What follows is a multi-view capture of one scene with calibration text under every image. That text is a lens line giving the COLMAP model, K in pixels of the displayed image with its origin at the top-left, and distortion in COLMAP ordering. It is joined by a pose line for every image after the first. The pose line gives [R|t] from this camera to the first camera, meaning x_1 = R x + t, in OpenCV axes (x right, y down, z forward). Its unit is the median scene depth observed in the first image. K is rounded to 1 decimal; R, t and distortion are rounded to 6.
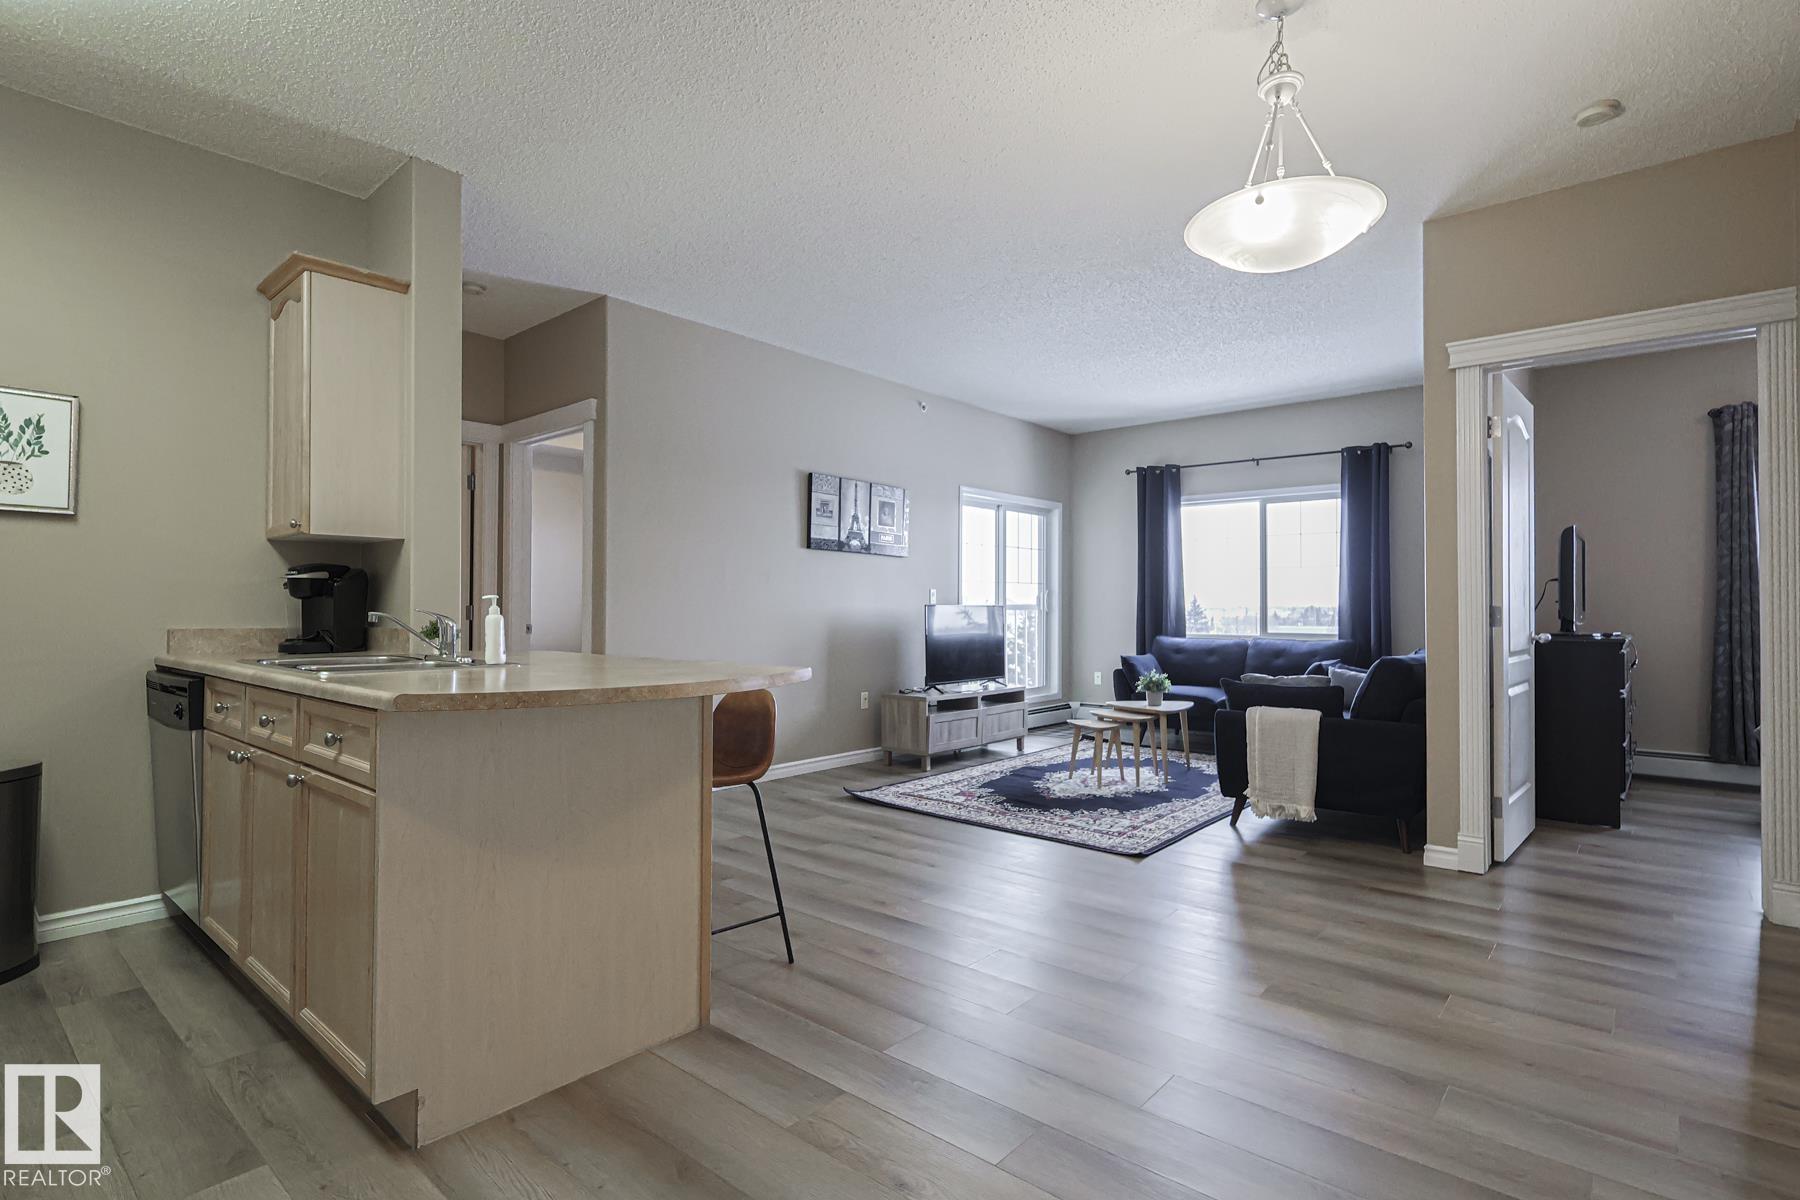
lens RADIAL K [[875.5, 0, 873.3], [0, 875.5, 595.3], [0, 0, 1]] dist [0.003550, 0.001755]
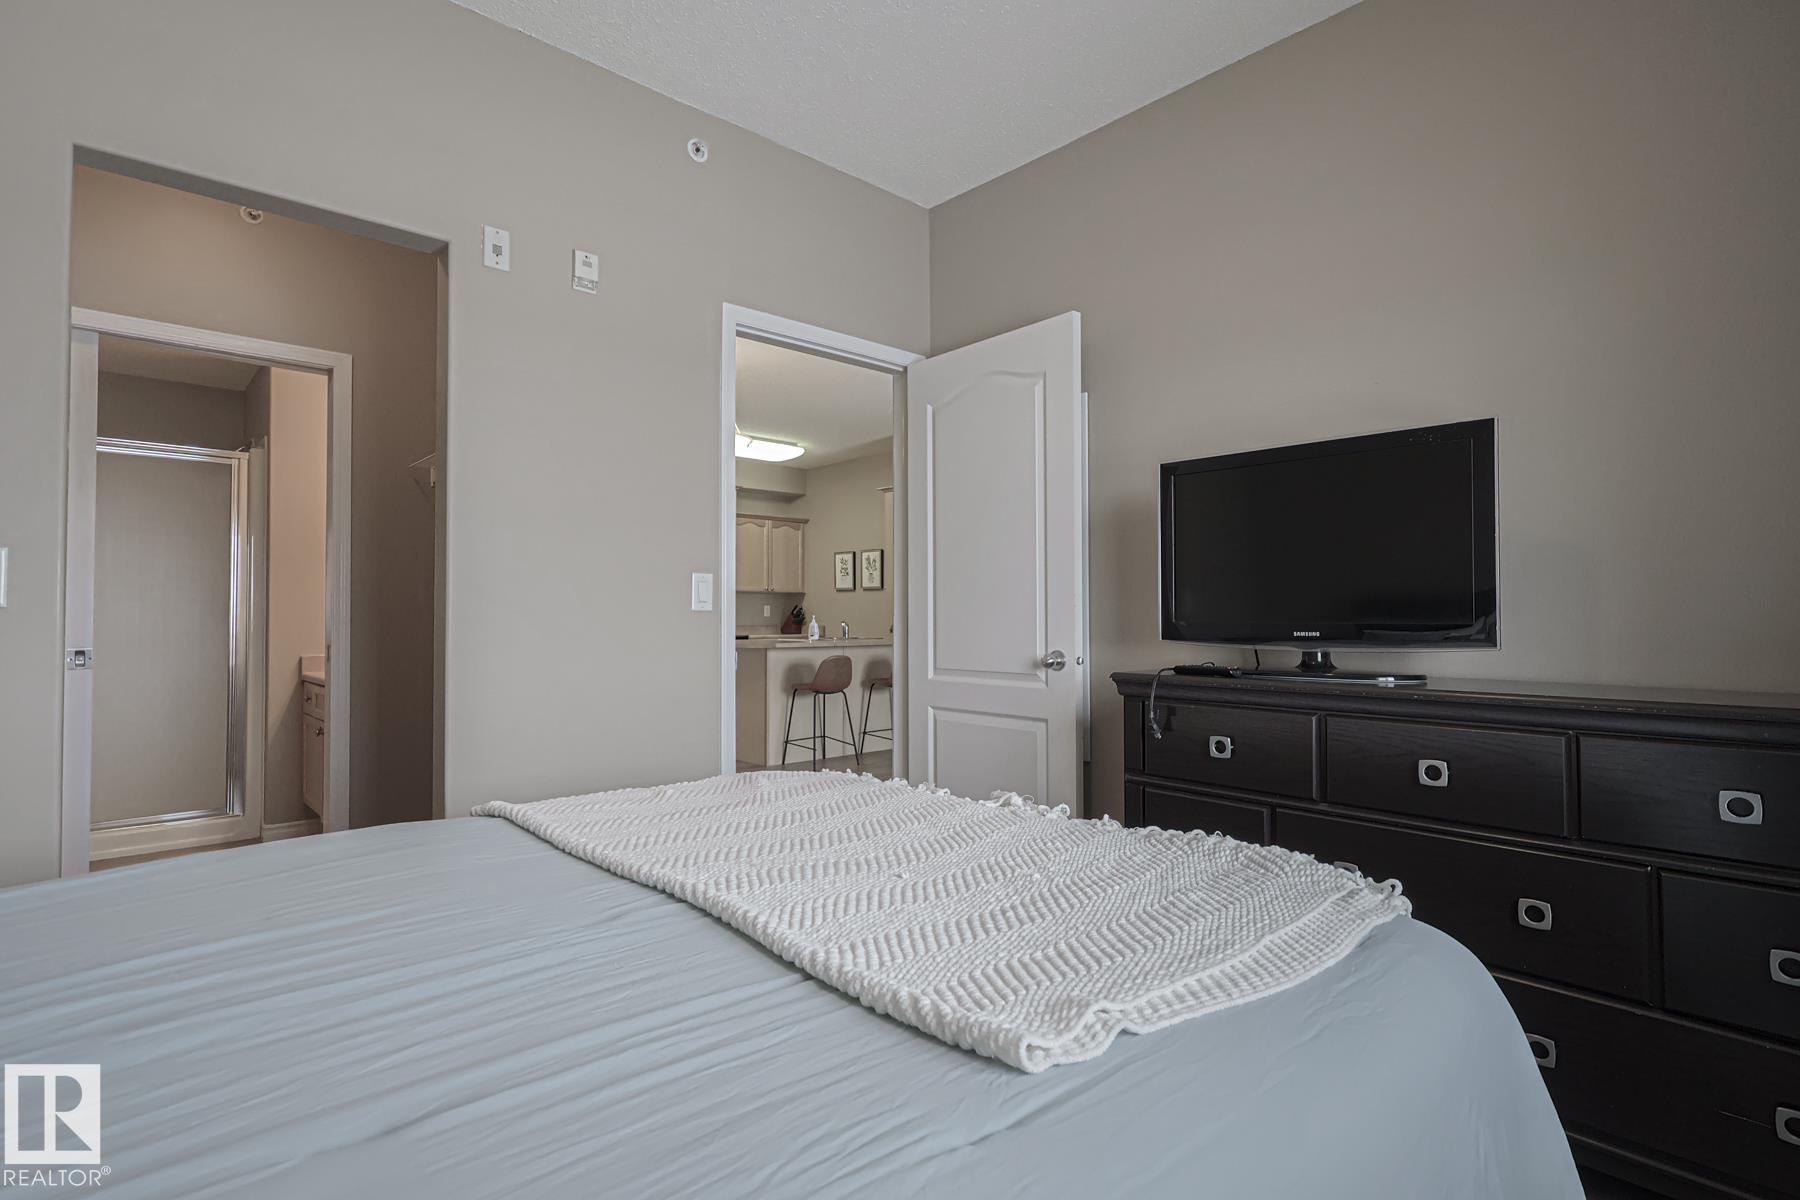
lens RADIAL K [[880.8, 0, 890.8], [0, 880.8, 599.1], [0, 0, 1]] dist [0.000044, 0.001673]
pose [[-0.113681, -0.022582, -0.993261, 1.964610], [0.009355, 0.999673, -0.023798, 0.015619], [0.993473, -0.011998, -0.113432, 1.301650]]
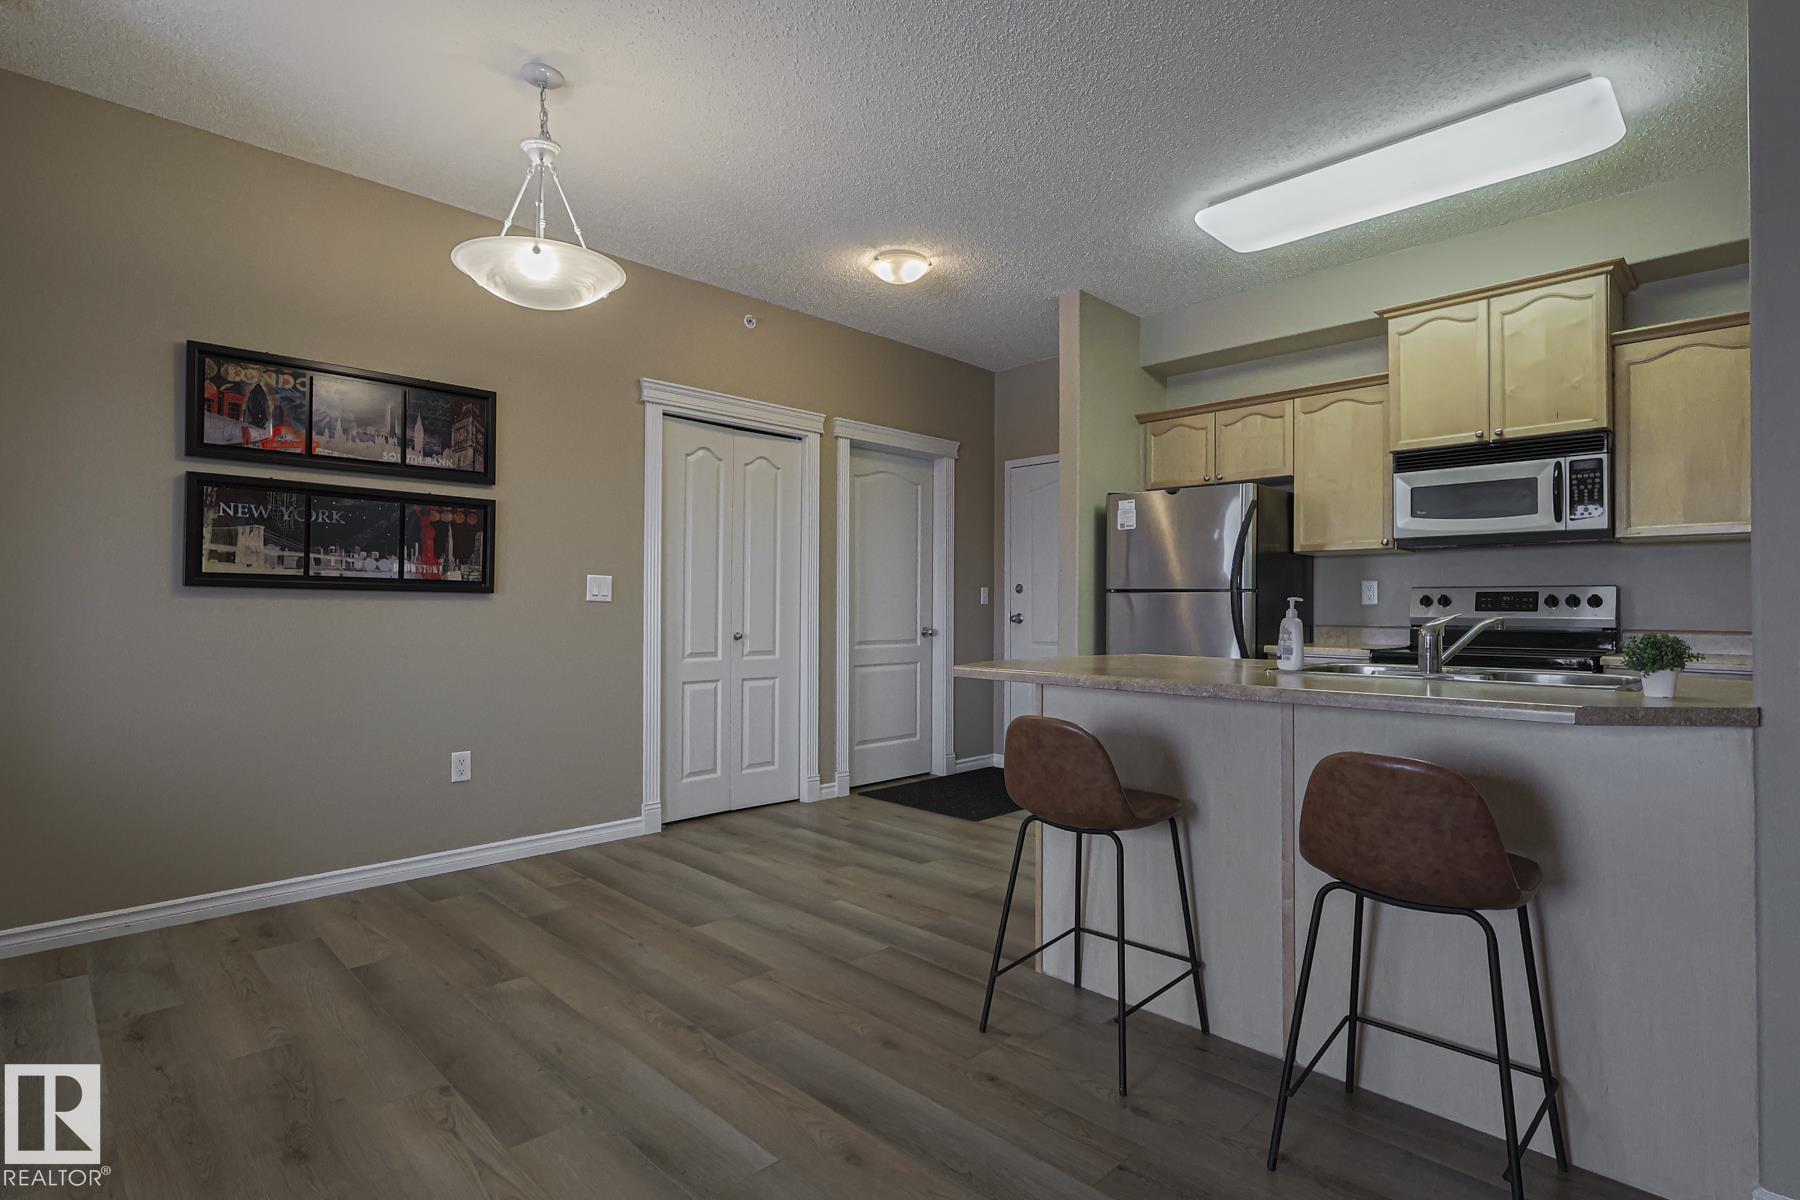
lens RADIAL K [[880.8, 0, 890.8], [0, 880.8, 599.1], [0, 0, 1]] dist [0.000044, 0.001673]
pose [[-0.998021, -0.008449, 0.062312, -0.047792], [-0.009686, 0.999761, -0.019585, 0.021498], [-0.062132, -0.020150, -0.997865, 1.634462]]
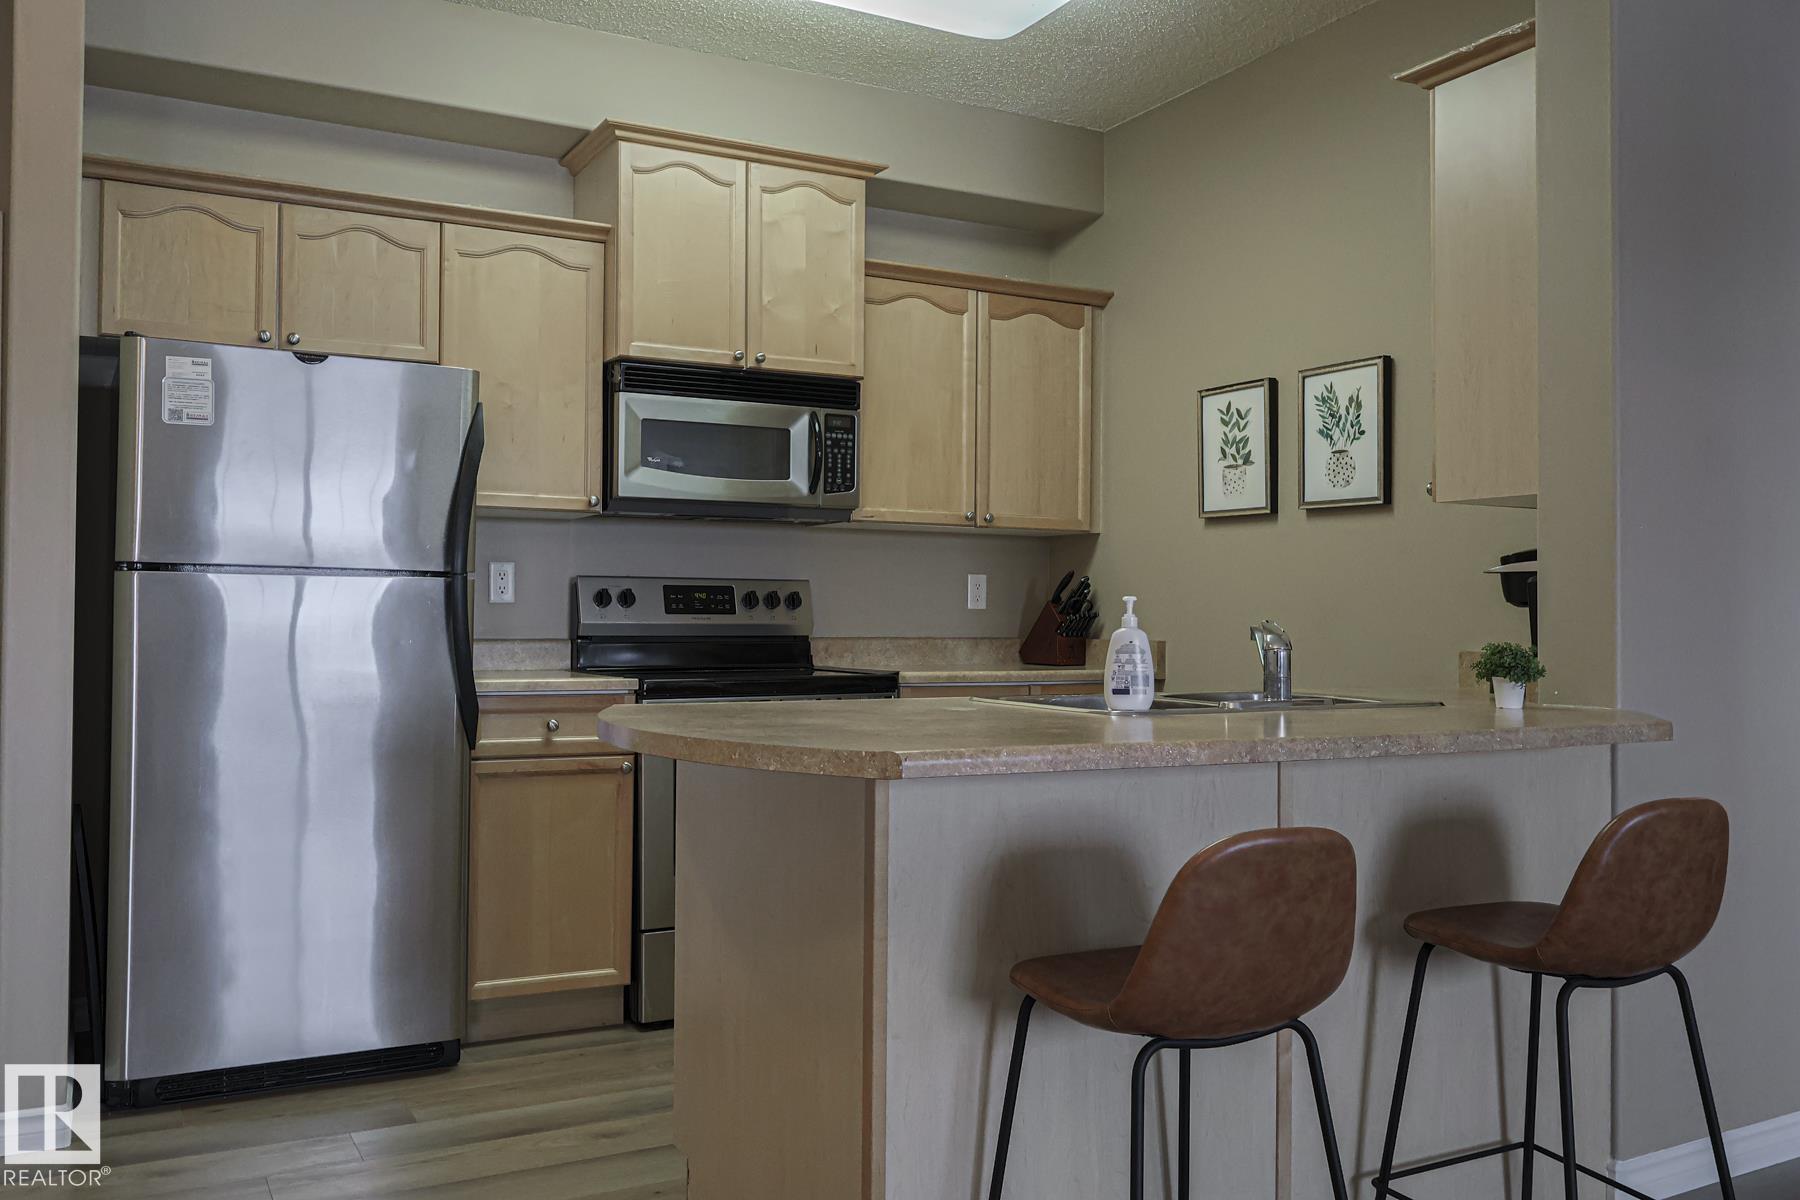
lens RADIAL K [[1490.6, 0, 900.0], [0, 1490.6, 600.0], [0, 0, 1]] dist [0.006629, 0.007213]
pose [[-0.341774, -0.016837, -0.939631, 0.486409], [0.000945, 0.999833, -0.018259, 0.018844], [0.939782, -0.007128, -0.341701, 0.995374]]
